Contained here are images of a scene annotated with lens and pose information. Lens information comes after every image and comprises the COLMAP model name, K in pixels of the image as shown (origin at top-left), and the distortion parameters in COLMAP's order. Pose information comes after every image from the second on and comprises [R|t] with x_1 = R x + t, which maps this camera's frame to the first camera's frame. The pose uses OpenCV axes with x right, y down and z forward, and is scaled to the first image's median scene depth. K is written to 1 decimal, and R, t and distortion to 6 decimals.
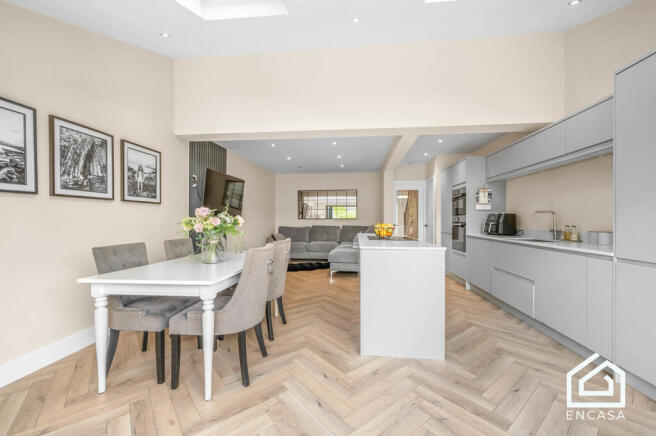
lens RADIAL K [[264.4, 0, 328.6], [0, 264.4, 220.8], [0, 0, 1]] dist [-0.001412, 0.000002]
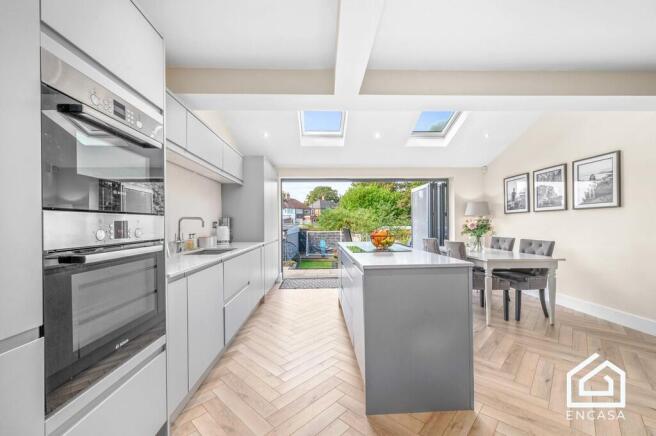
lens RADIAL K [[264.4, 0, 327.6], [0, 264.4, 222.0], [0, 0, 1]] dist [-0.001412, 0.000002]
pose [[-0.988297, -0.001811, -0.152531, 0.209351], [-0.001079, 0.999988, -0.004882, -0.001582], [0.152538, -0.004660, -0.988287, 0.720232]]
